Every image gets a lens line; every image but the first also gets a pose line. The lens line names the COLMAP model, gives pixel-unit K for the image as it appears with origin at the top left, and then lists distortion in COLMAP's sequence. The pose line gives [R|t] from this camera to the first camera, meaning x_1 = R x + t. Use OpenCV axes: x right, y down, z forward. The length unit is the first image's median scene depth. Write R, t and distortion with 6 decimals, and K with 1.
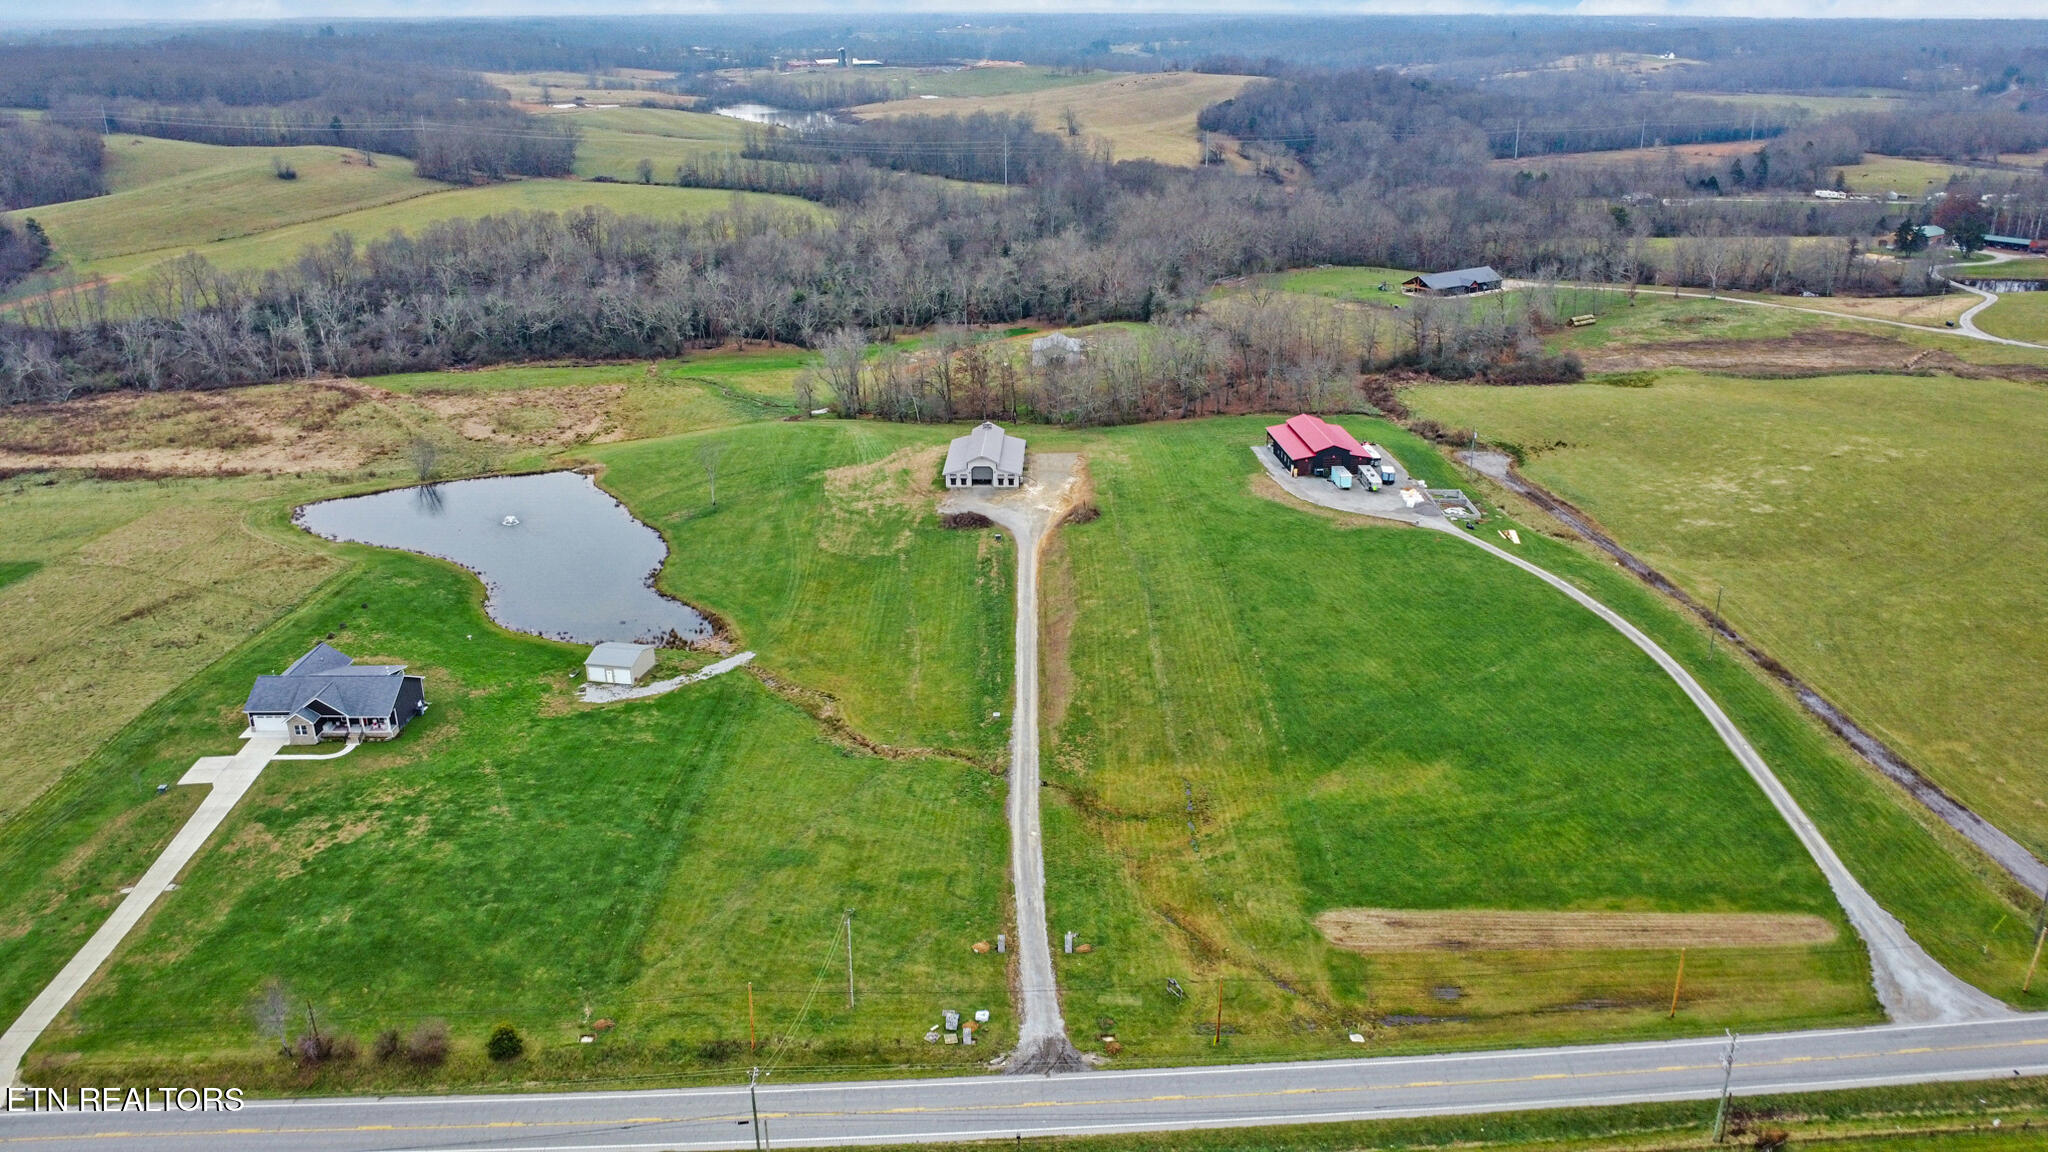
lens RADIAL K [[1495.2, 0, 1030.4], [0, 1495.2, 540.7], [0, 0, 1]] dist [-0.007677, -0.041268]
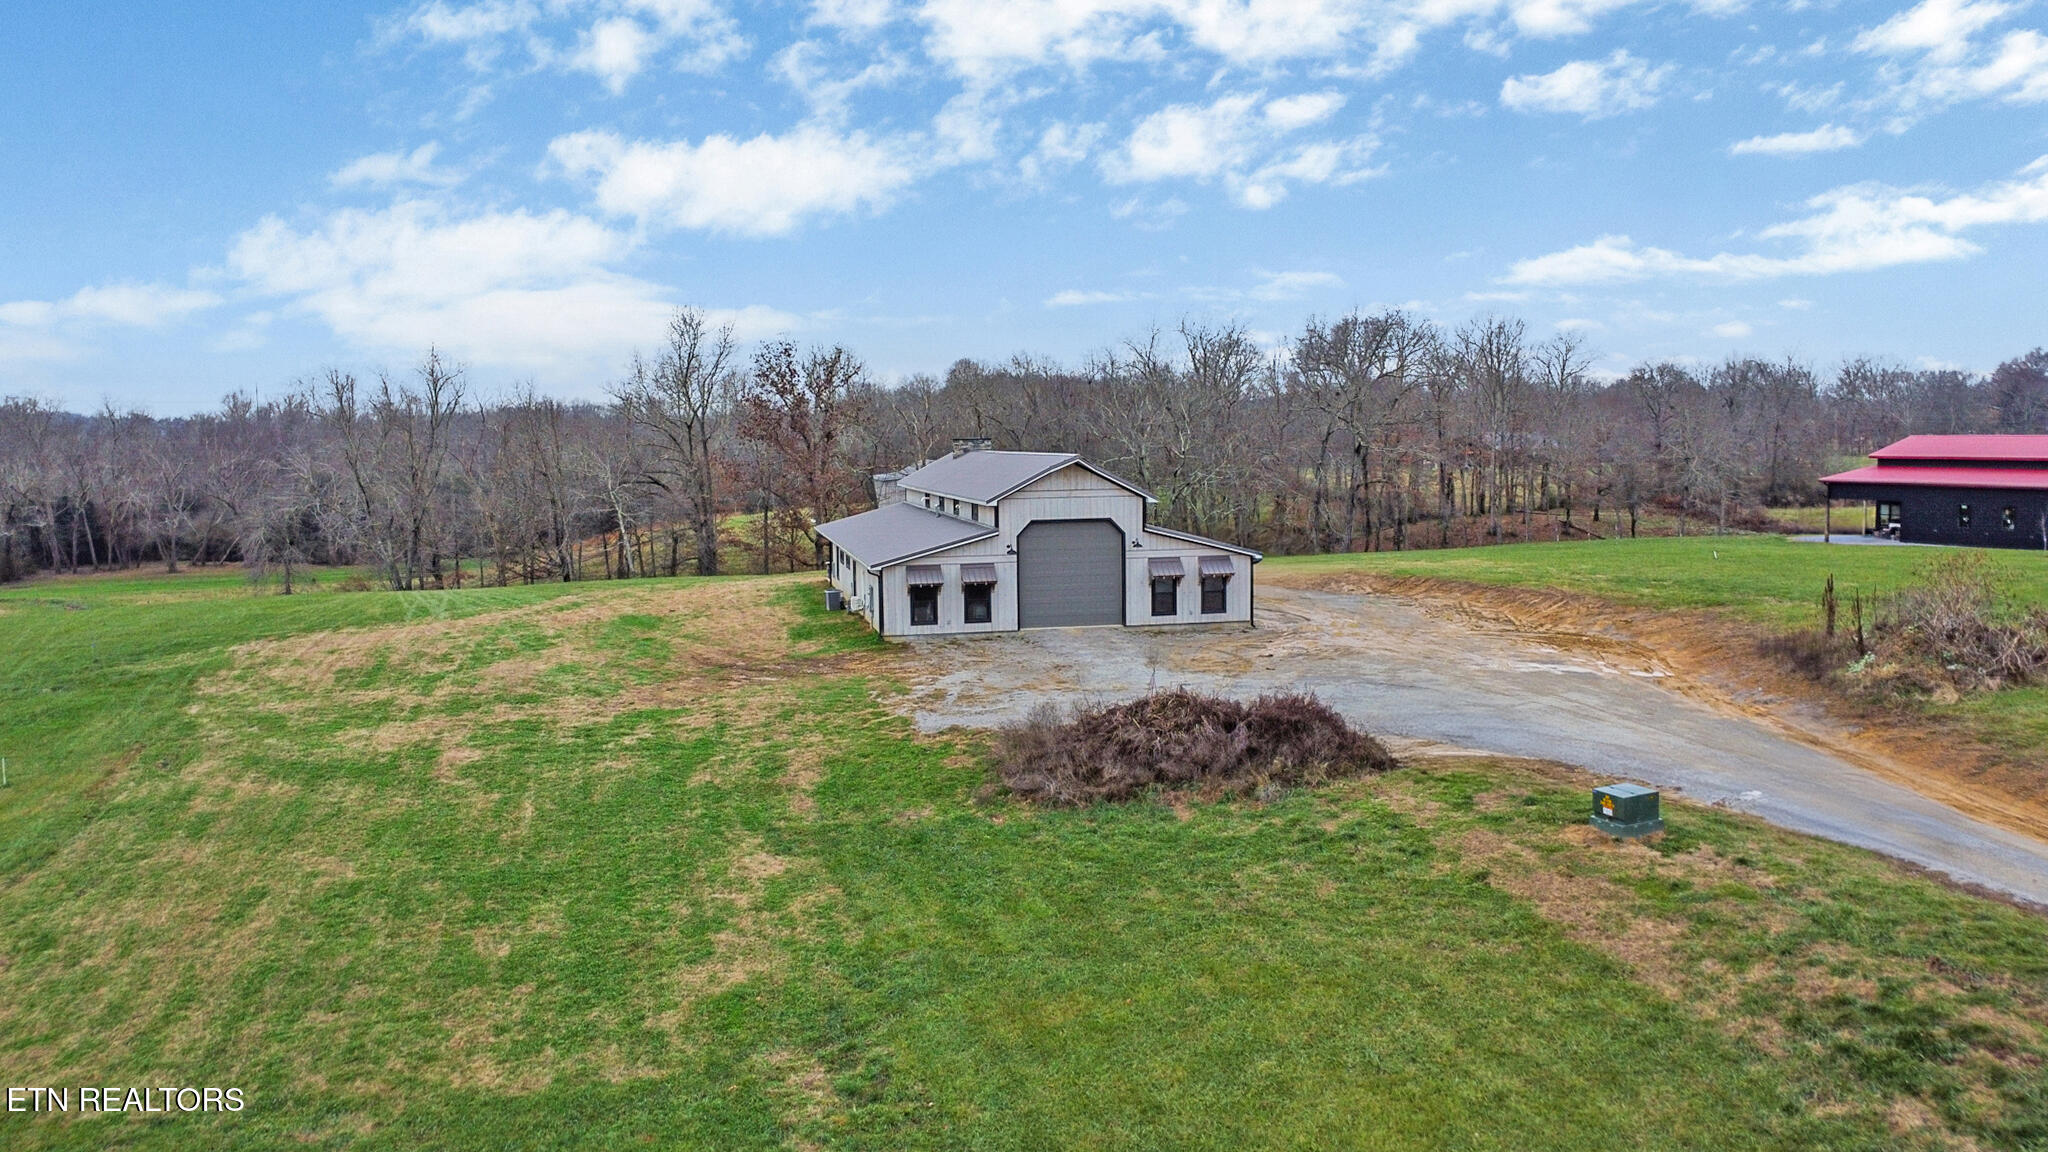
lens RADIAL K [[1479.3, 0, 1014.0], [0, 1479.3, 547.3], [0, 0, 1]] dist [-0.005433, -0.046622]
pose [[0.969718, -0.021584, 0.243271, -0.088271], [0.087055, 0.961206, -0.261733, 0.003540], [-0.228184, 0.274985, 0.933978, 0.844365]]
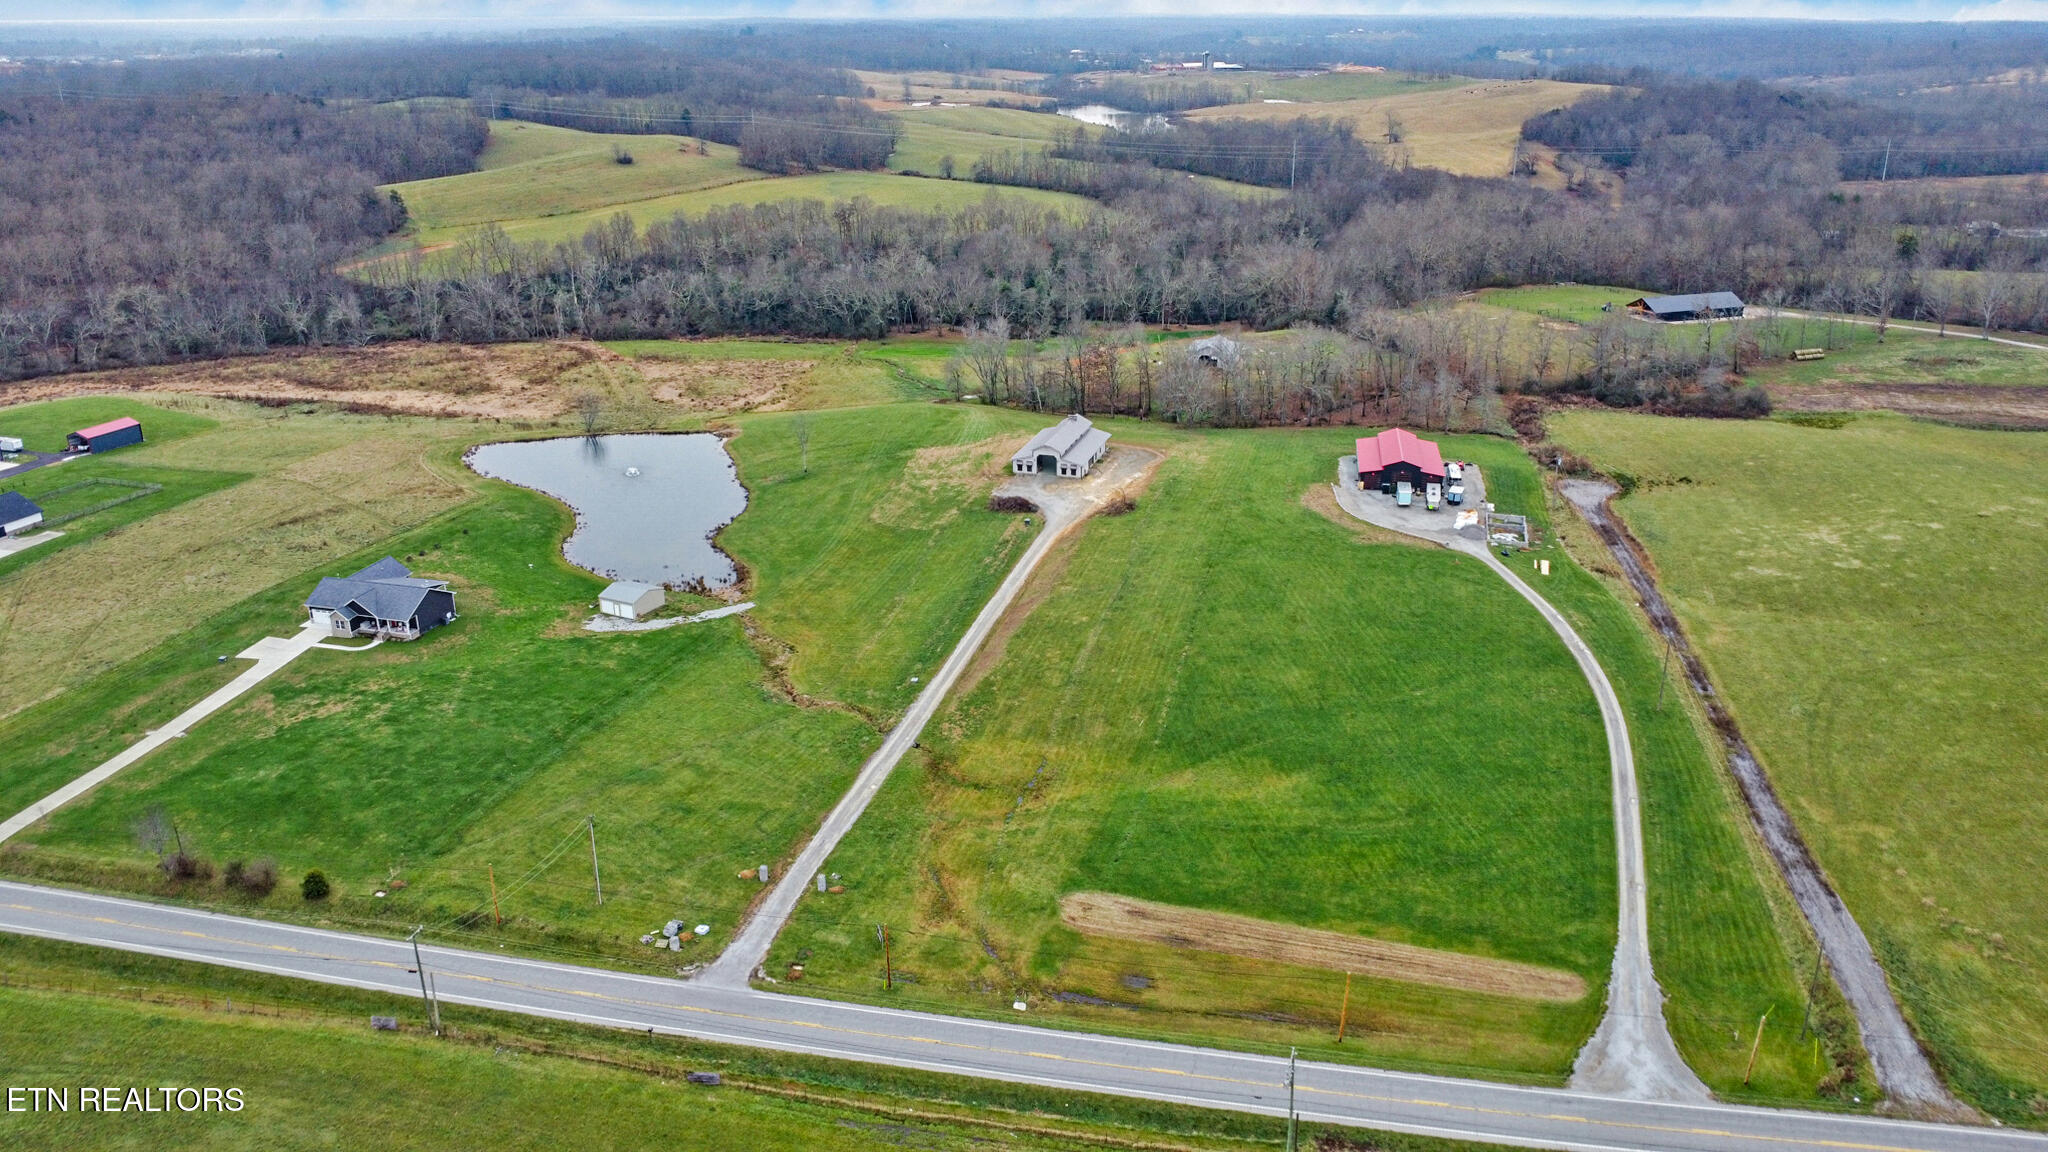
lens RADIAL K [[1479.3, 0, 1014.0], [0, 1479.3, 547.3], [0, 0, 1]] dist [-0.005433, -0.046622]
pose [[0.963210, 0.090190, -0.253163, 0.216897], [-0.088923, 0.995902, 0.016465, -0.000742], [0.253611, 0.006652, 0.967283, 0.000344]]
